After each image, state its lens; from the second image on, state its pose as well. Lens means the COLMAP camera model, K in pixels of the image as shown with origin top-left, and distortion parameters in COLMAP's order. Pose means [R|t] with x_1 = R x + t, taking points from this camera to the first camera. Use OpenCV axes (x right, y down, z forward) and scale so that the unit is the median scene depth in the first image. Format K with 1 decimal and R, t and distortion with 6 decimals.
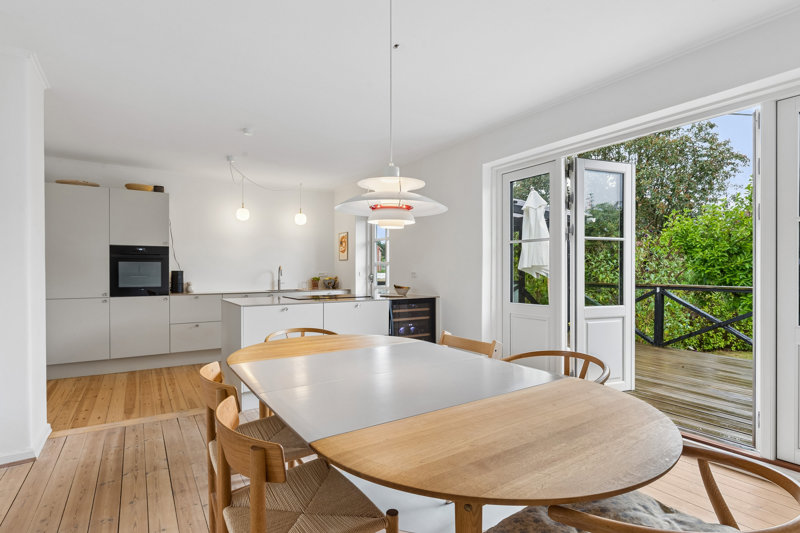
lens RADIAL K [[393.9, 0, 383.9], [0, 393.9, 271.0], [0, 0, 1]] dist [0.003666, 0.000765]
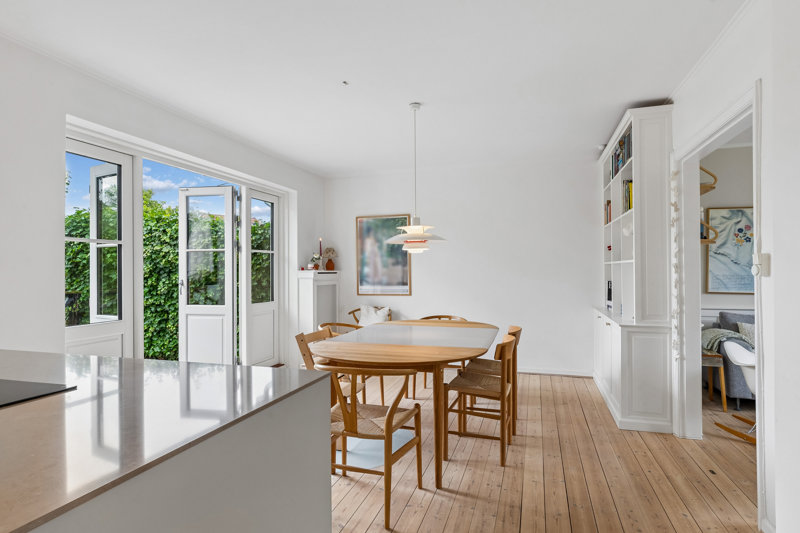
lens RADIAL K [[447.4, 0, 400.0], [0, 447.4, 266.5], [0, 0, 1]] dist [-0.000772, -0.000243]
pose [[-0.655420, 0.011579, 0.755176, -1.129665], [0.011449, 0.999920, -0.005395, -0.024357], [-0.755178, 0.005110, -0.655500, 1.866147]]
